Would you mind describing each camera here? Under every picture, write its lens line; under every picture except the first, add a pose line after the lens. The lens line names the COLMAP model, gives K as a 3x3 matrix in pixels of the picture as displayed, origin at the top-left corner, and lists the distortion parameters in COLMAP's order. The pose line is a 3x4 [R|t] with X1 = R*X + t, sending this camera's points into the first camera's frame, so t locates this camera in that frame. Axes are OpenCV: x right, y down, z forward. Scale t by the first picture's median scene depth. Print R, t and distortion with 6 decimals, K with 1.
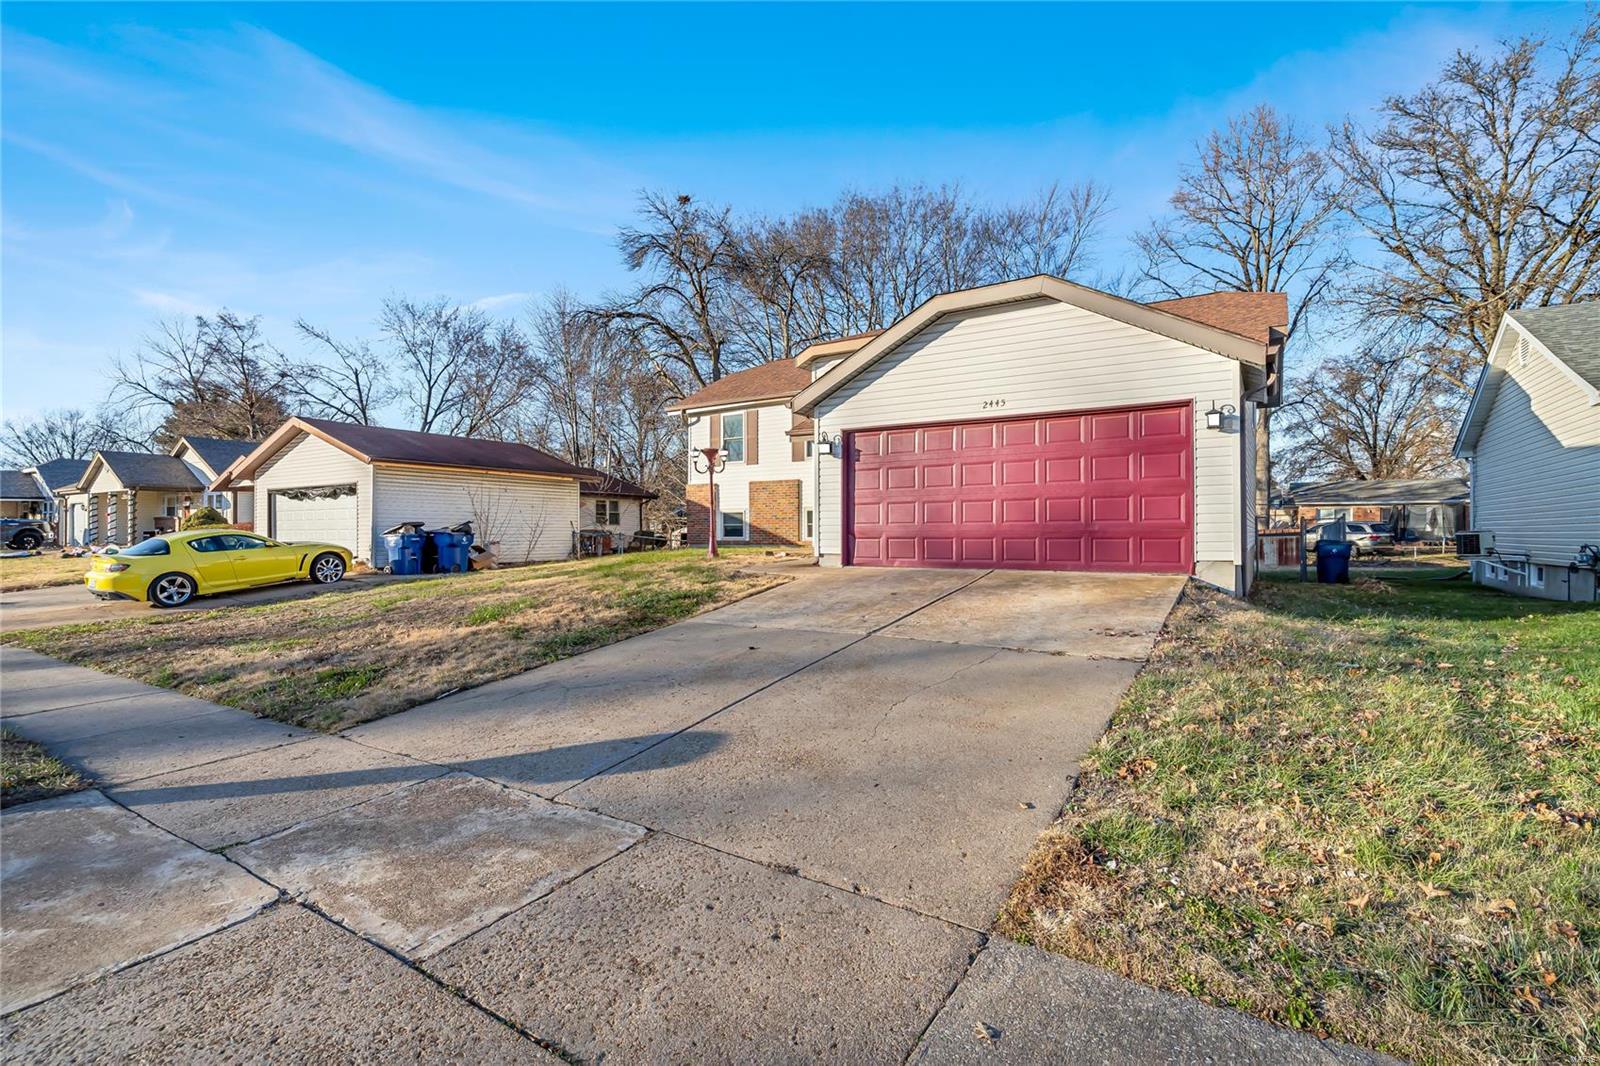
lens RADIAL K [[731.8, 0, 798.8], [0, 731.8, 530.9], [0, 0, 1]] dist [-0.004504, 0.001229]
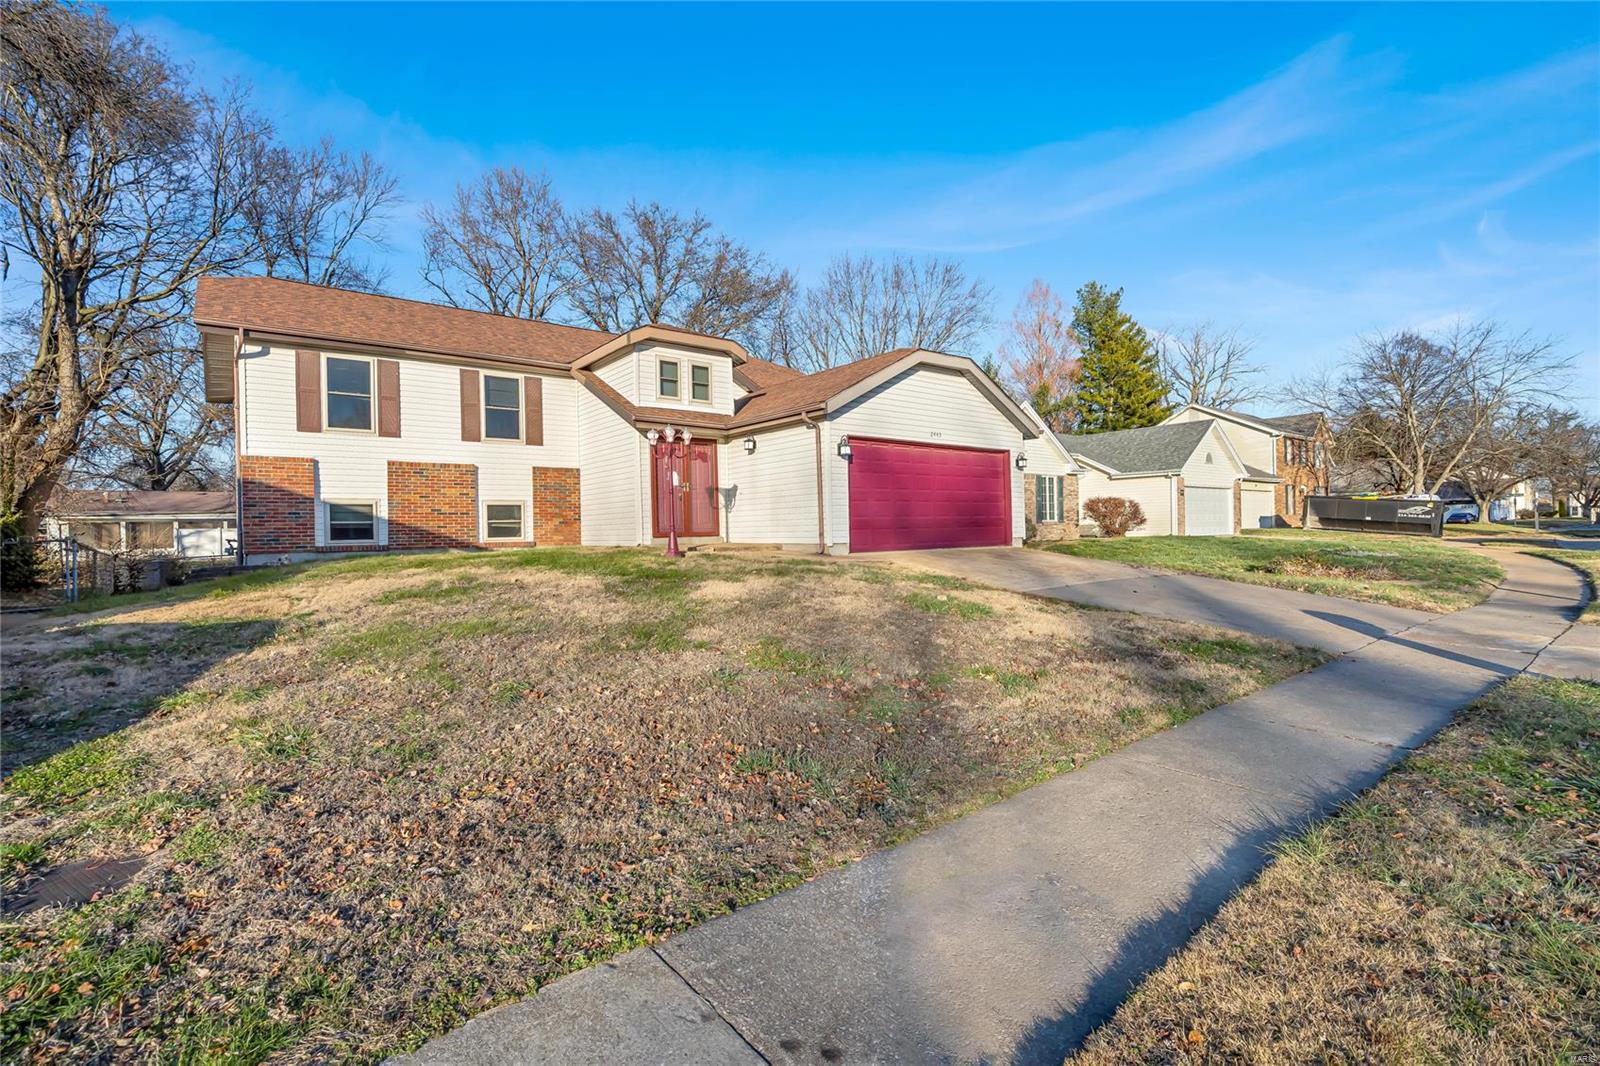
lens RADIAL K [[731.8, 0, 797.9], [0, 731.8, 532.9], [0, 0, 1]] dist [-0.004504, 0.001229]
pose [[0.322278, -0.004671, 0.946634, -0.630619], [0.016587, 0.999862, -0.000714, 0.009405], [-0.946500, 0.015932, 0.322311, 0.419472]]
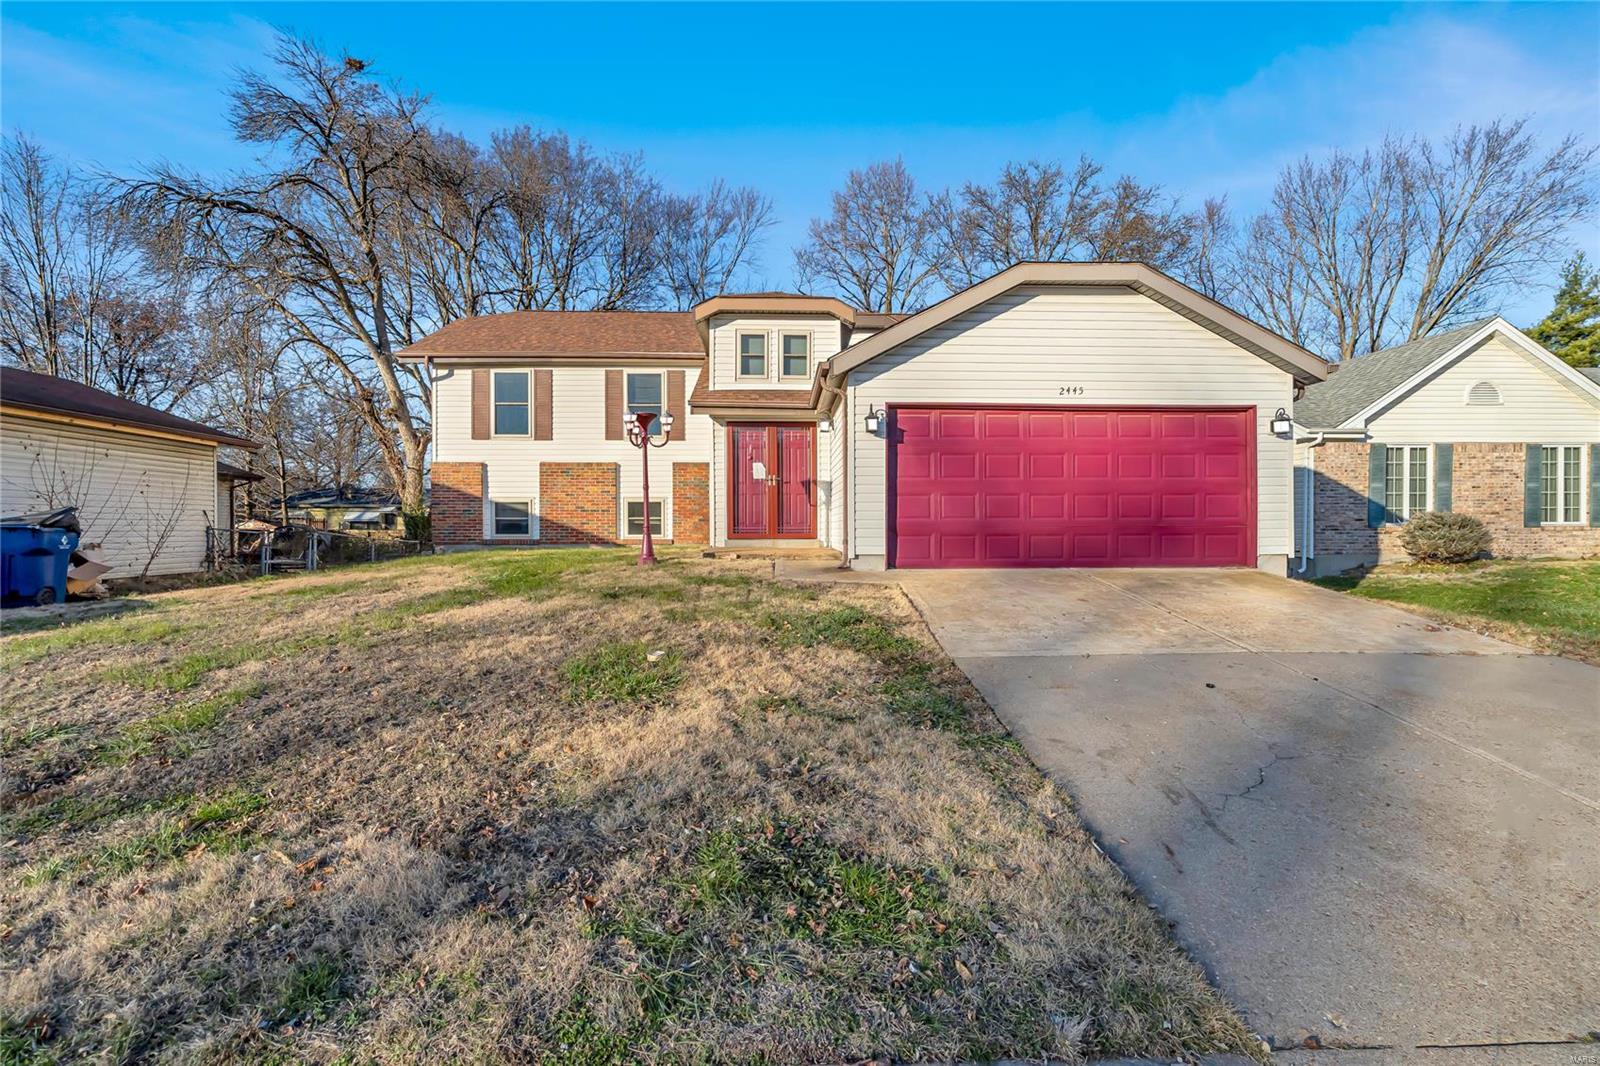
lens RADIAL K [[731.8, 0, 796.6], [0, 731.8, 535.0], [0, 0, 1]] dist [-0.004504, 0.001229]
pose [[0.824099, -0.003467, 0.566436, -0.291589], [-0.001994, 0.999957, 0.009021, 0.001488], [-0.566443, -0.008564, 0.824057, 0.226040]]
